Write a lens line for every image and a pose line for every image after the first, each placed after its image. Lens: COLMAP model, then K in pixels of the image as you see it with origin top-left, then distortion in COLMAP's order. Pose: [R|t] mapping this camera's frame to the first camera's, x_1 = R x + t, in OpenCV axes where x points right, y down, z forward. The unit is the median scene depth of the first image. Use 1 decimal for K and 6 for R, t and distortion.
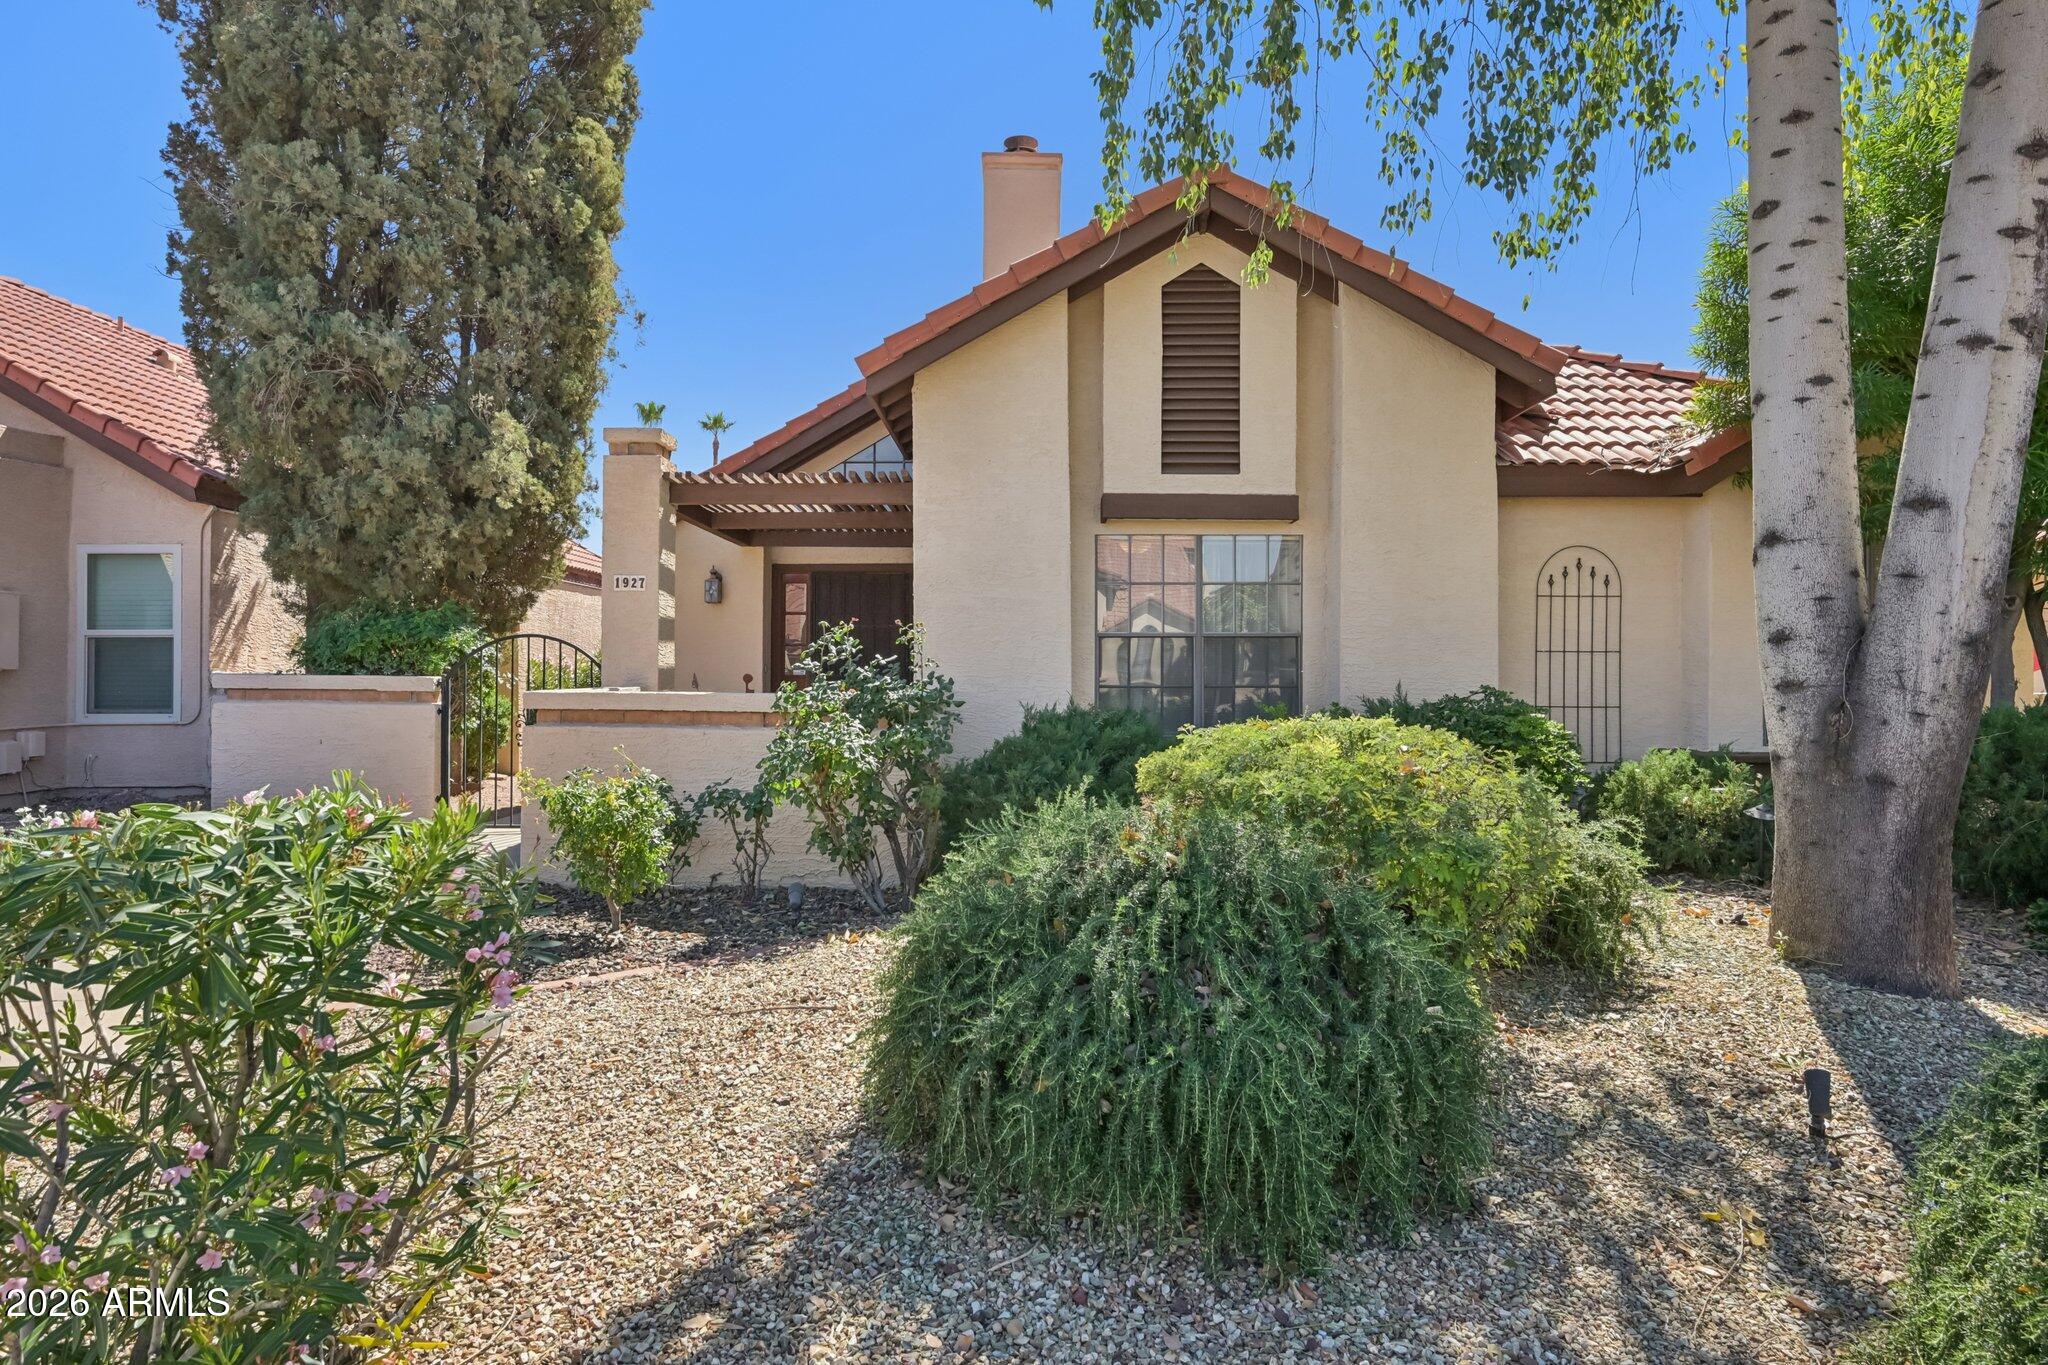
lens RADIAL K [[1175.3, 0, 1024.1], [0, 1175.3, 677.3], [0, 0, 1]] dist [-0.005576, -0.000489]
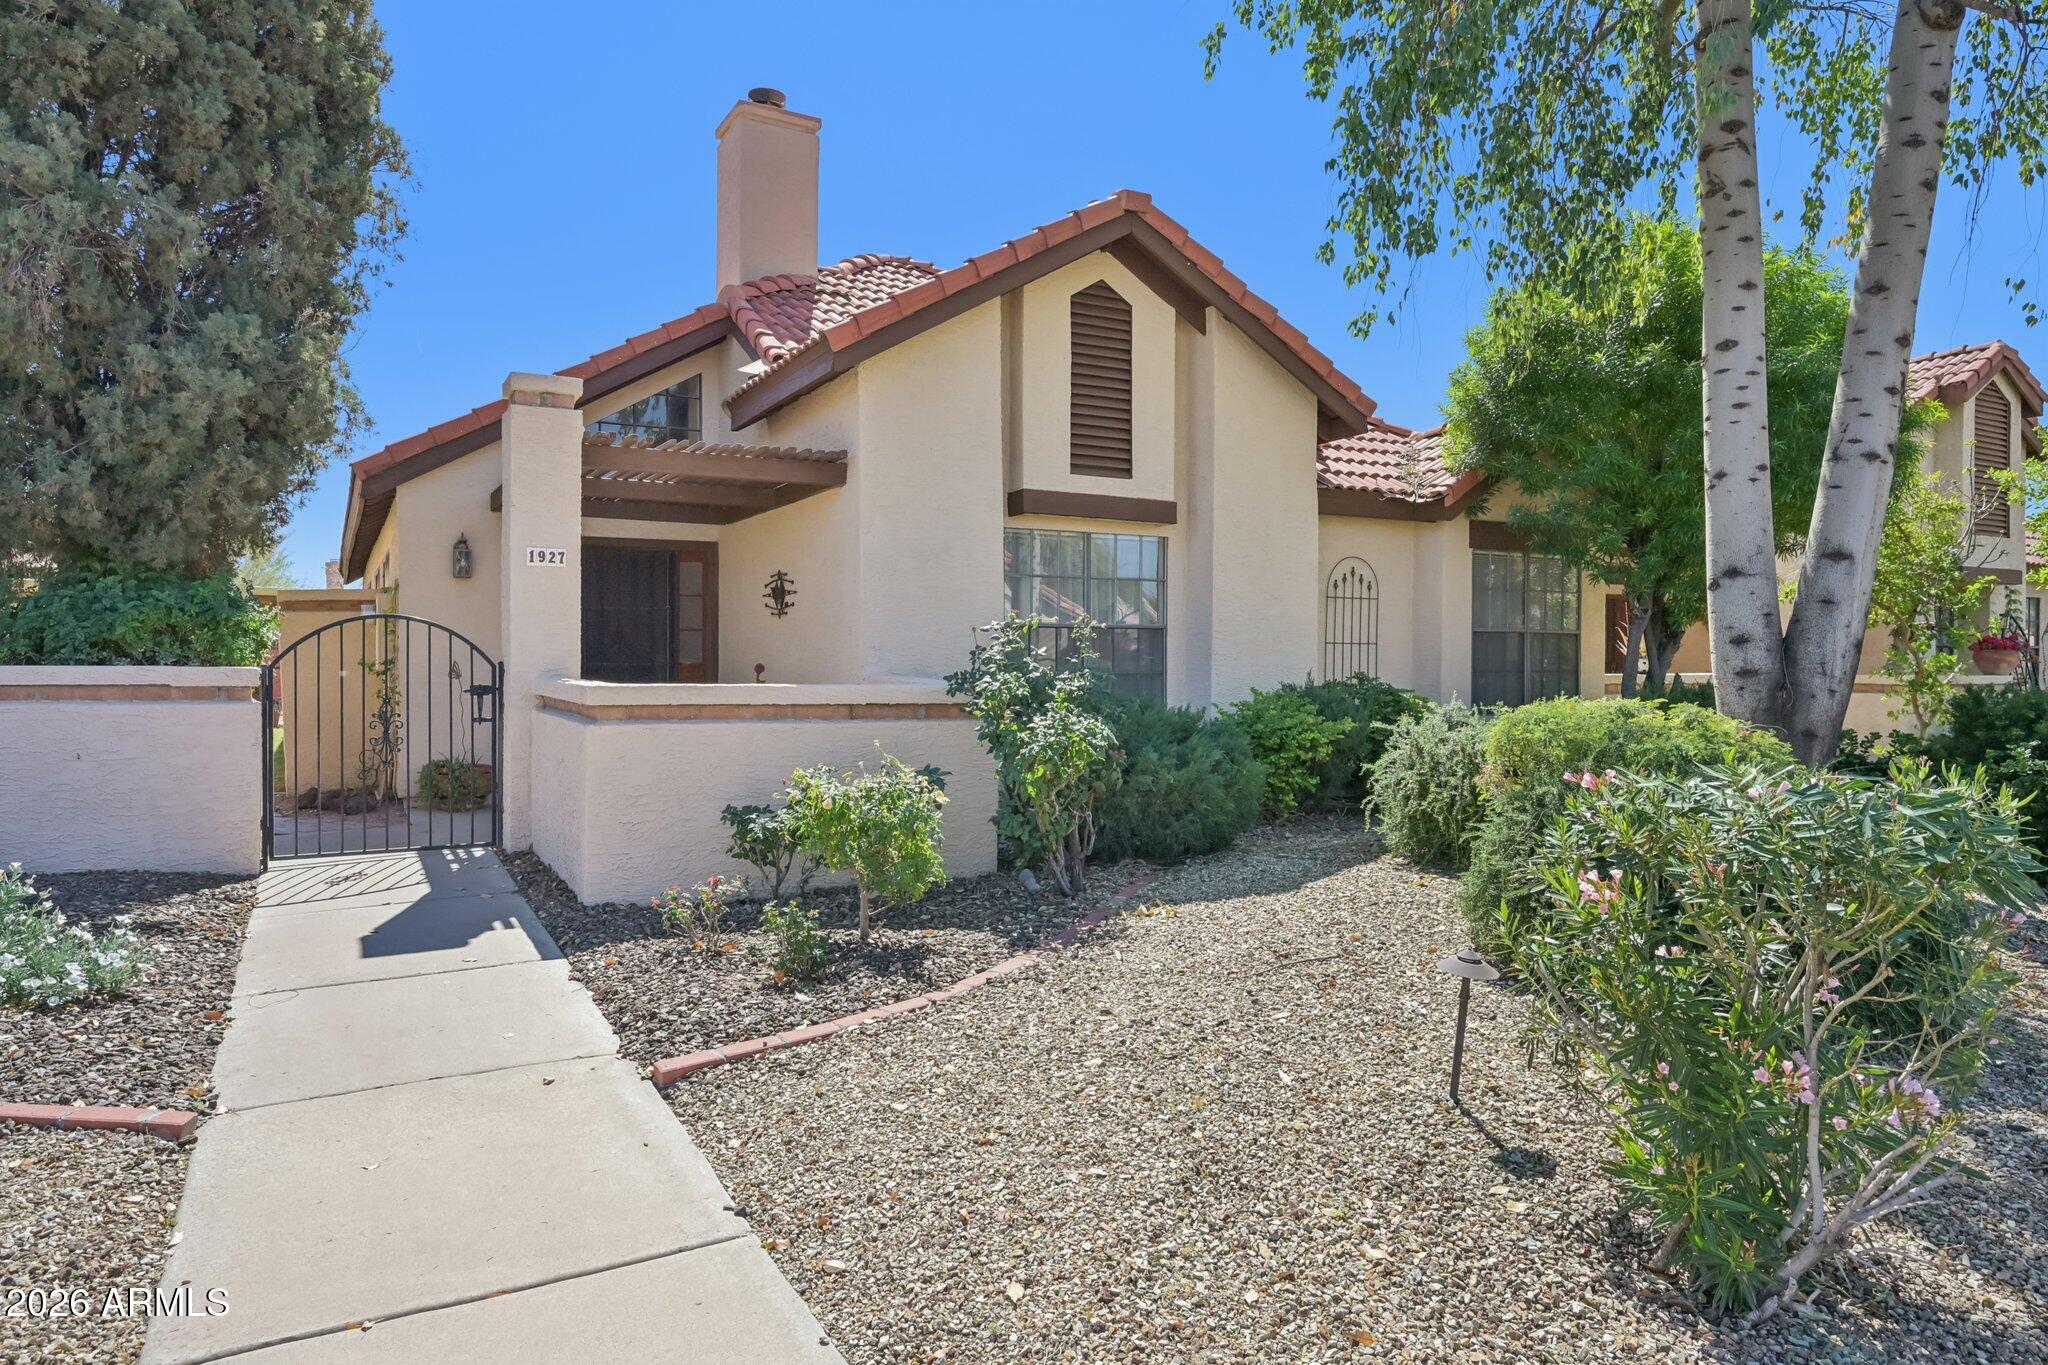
lens RADIAL K [[1240.4, 0, 1024.0], [0, 1240.4, 683.0], [0, 0, 1]] dist [-0.005377, -0.000228]
pose [[0.873112, -0.009507, 0.487427, -0.467244], [0.000734, 0.999834, 0.018187, -0.004646], [-0.487519, -0.015522, 0.872974, 0.041252]]
